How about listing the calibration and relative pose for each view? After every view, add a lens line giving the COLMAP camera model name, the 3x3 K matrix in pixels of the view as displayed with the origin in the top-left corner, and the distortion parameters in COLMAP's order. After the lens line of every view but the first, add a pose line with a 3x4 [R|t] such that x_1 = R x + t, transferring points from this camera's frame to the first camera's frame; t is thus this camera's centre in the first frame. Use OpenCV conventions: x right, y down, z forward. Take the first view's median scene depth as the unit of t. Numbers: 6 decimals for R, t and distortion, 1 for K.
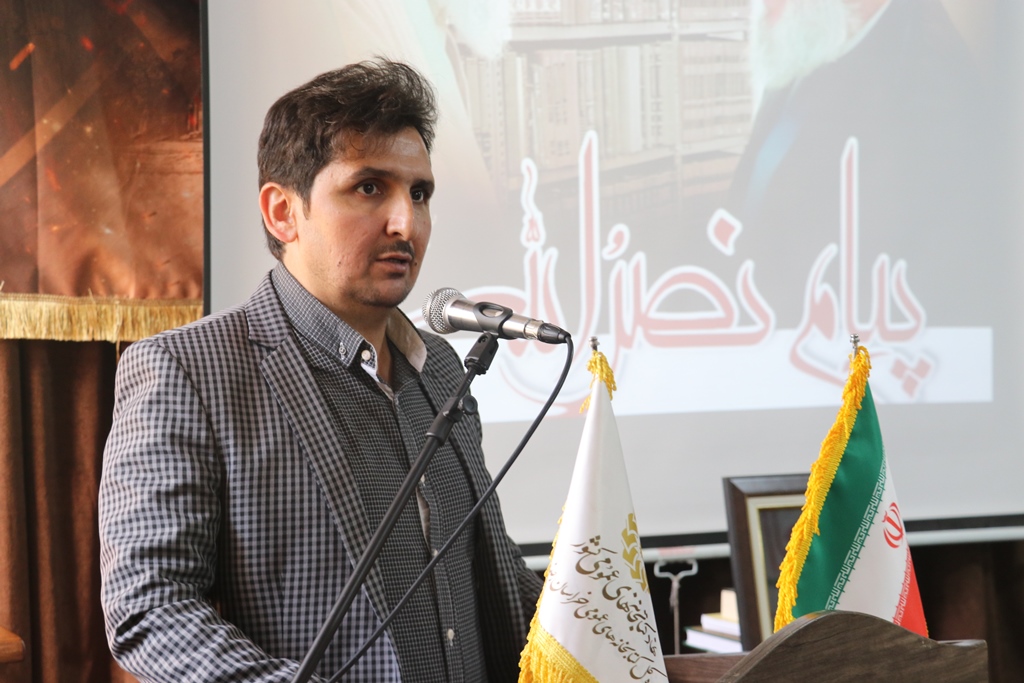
lens RADIAL K [[2052.1, 0, 517.9], [0, 2052.1, 342.2], [0, 0, 1]] dist [0.337473, 0.000000]
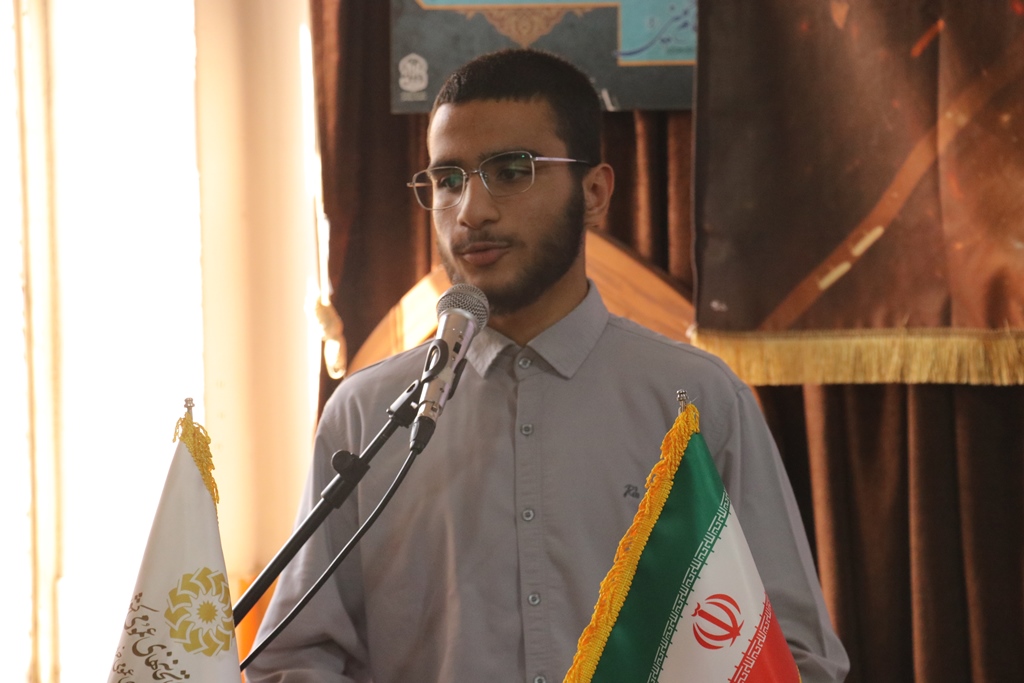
lens RADIAL K [[3735.4, 0, 515.6], [0, 3735.4, 341.6], [0, 0, 1]] dist [1.027704, 0.000000]
pose [[0.490906, -0.008025, -0.871176, 0.979880], [0.006567, 0.999963, -0.005510, -0.010691], [0.871188, -0.003016, 0.490941, 0.131627]]
